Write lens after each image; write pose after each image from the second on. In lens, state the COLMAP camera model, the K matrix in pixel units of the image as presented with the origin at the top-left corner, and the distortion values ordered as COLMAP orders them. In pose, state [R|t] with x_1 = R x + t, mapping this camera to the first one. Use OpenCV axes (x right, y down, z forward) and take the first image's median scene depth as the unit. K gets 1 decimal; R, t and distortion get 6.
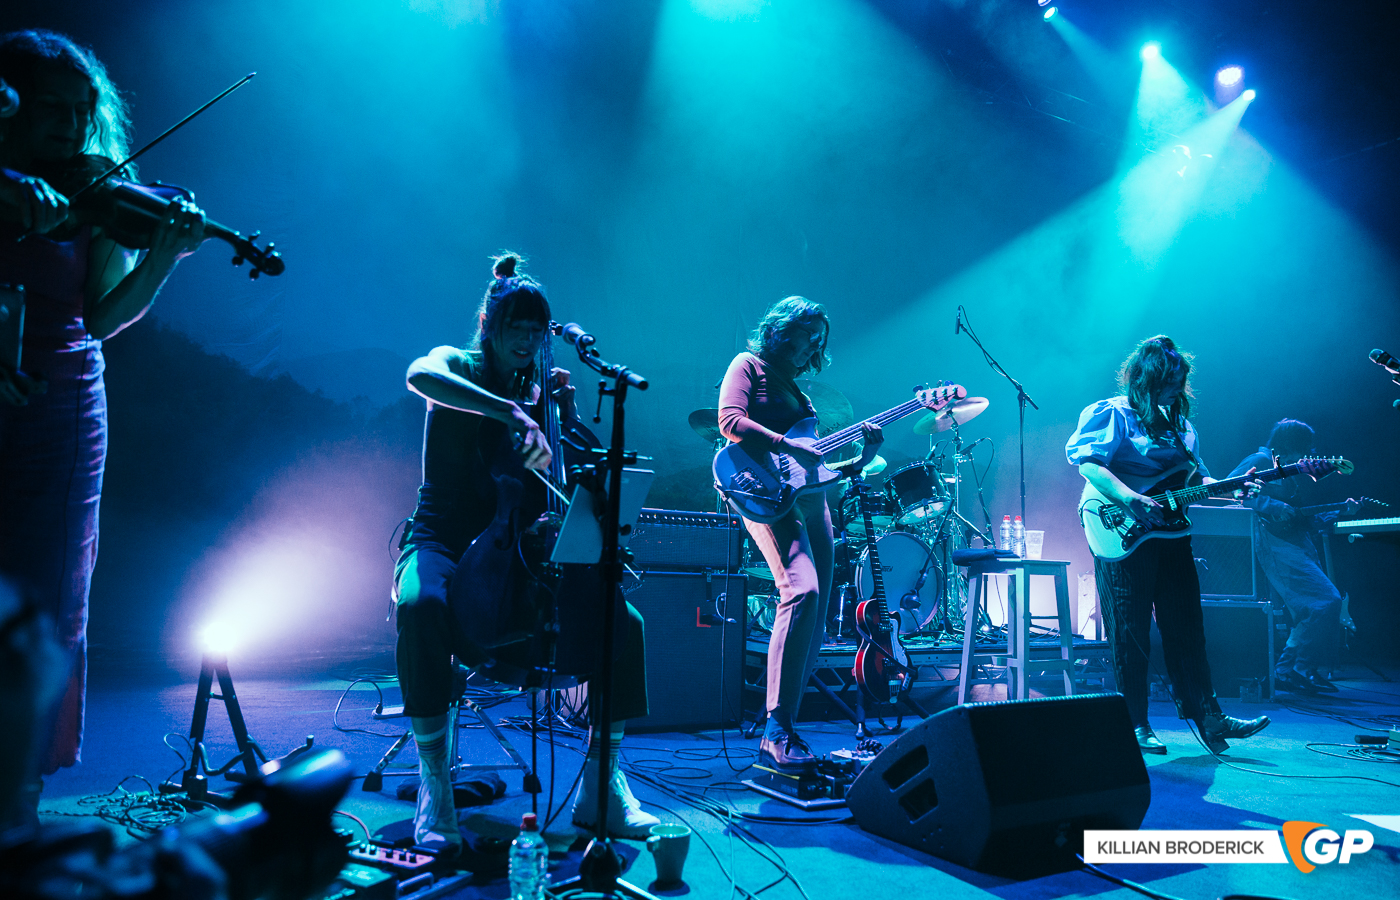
lens RADIAL K [[972.1, 0, 699.5], [0, 972.1, 483.4], [0, 0, 1]] dist [-0.089381, 0.113216]
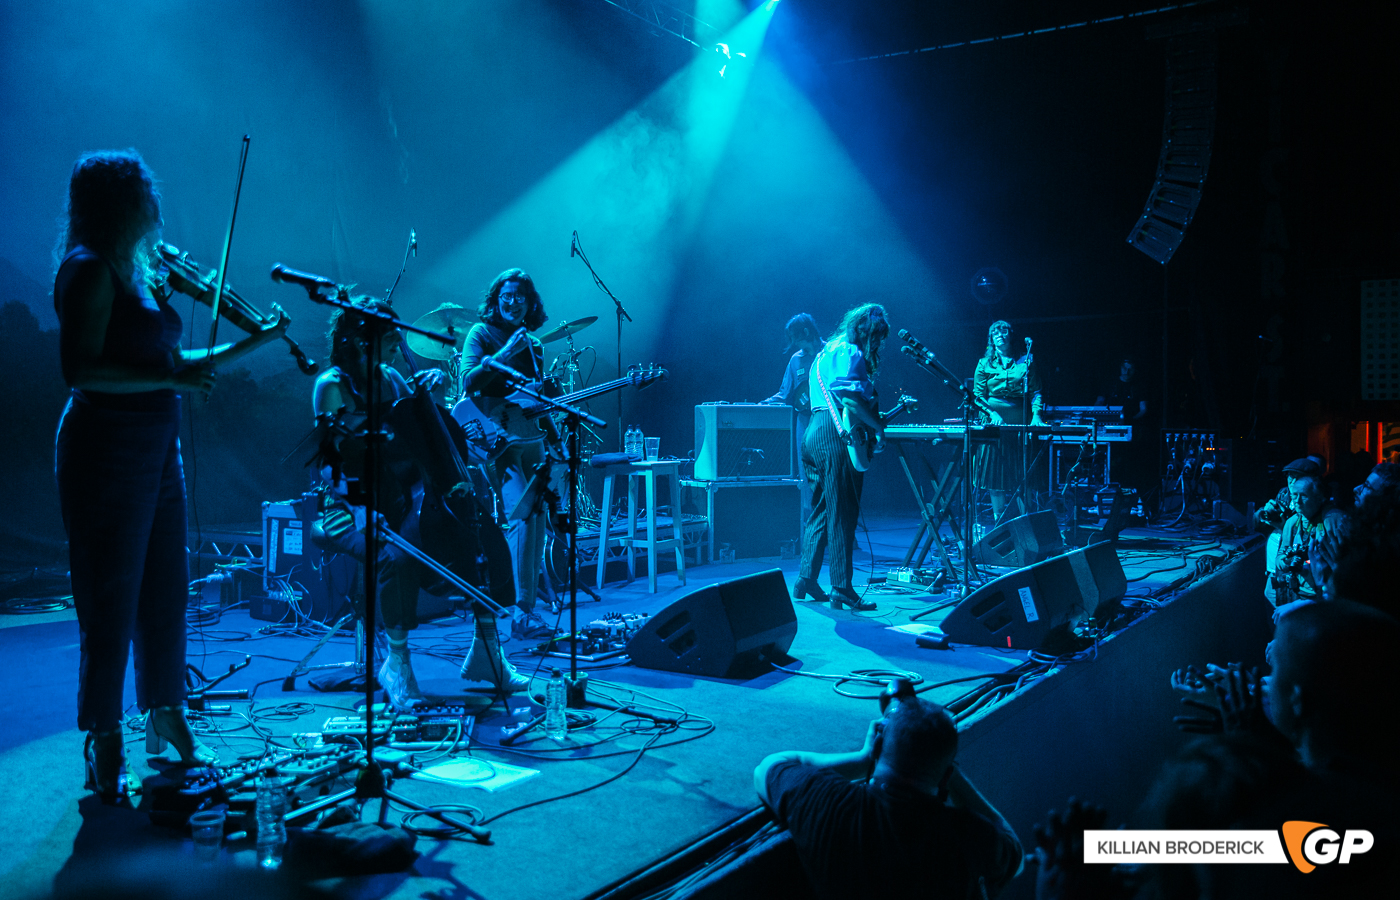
lens RADIAL K [[1169.9, 0, 671.8], [0, 1169.9, 450.4], [0, 0, 1]] dist [-0.063959, 0.000837]
pose [[0.882656, -0.037250, 0.468540, -0.408387], [-0.019676, 0.993052, 0.116016, -0.132947], [-0.469607, -0.111621, 0.875791, -0.405973]]
